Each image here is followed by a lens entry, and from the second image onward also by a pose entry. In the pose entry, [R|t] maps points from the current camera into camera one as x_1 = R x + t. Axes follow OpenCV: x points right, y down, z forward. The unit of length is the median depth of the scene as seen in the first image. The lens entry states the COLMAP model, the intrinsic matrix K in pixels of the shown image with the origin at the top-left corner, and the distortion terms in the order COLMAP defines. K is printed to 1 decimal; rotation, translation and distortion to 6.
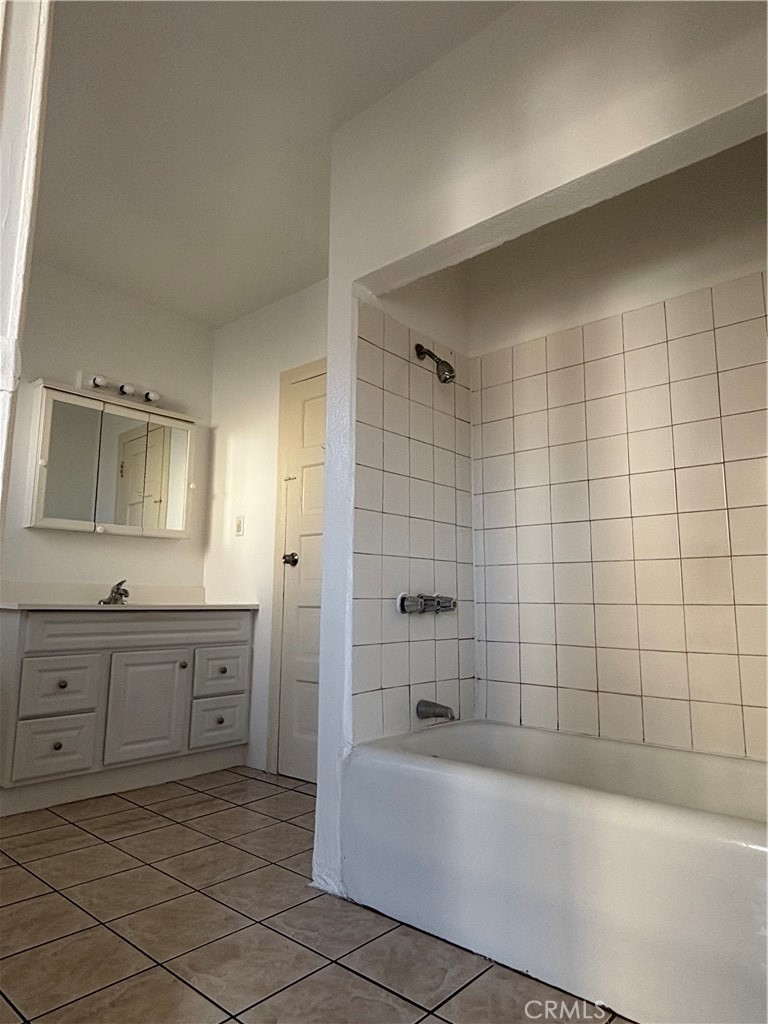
lens RADIAL K [[637.7, 0, 384.0], [0, 637.7, 505.8], [0, 0, 1]] dist [0.021305, -0.012058]
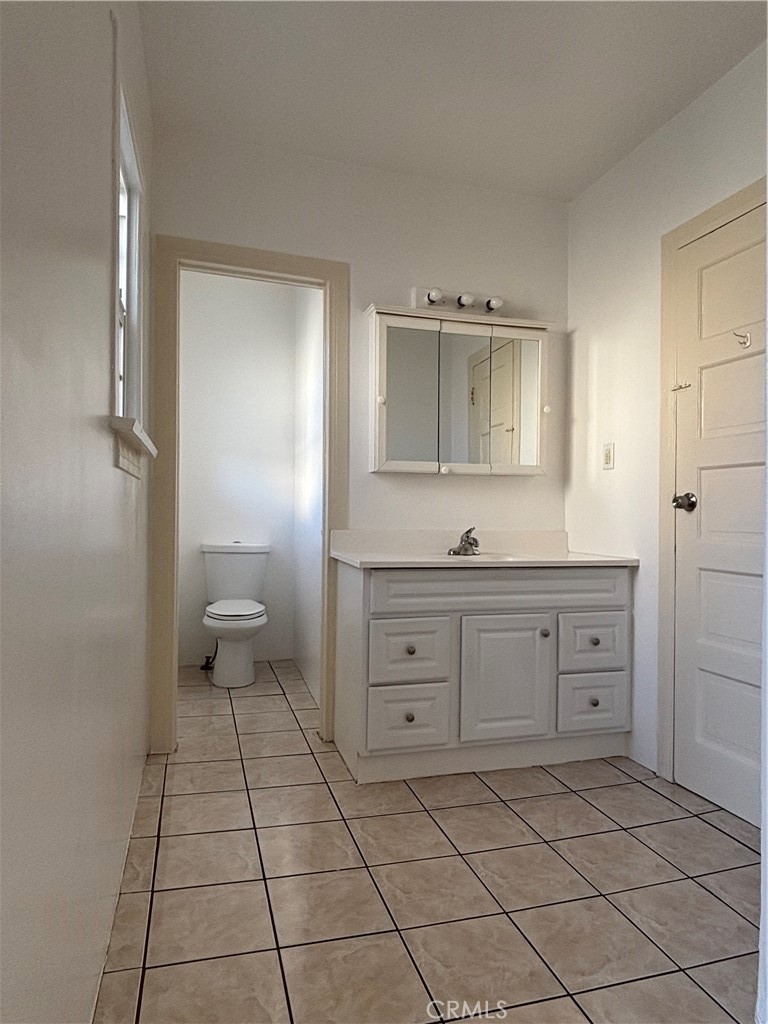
lens RADIAL K [[637.7, 0, 387.5], [0, 637.7, 511.9], [0, 0, 1]] dist [0.021305, -0.012058]
pose [[0.848318, -0.003434, -0.529477, -0.049047], [0.078492, 0.989746, 0.119339, -0.016651], [0.523638, -0.142797, 0.839889, 0.221768]]
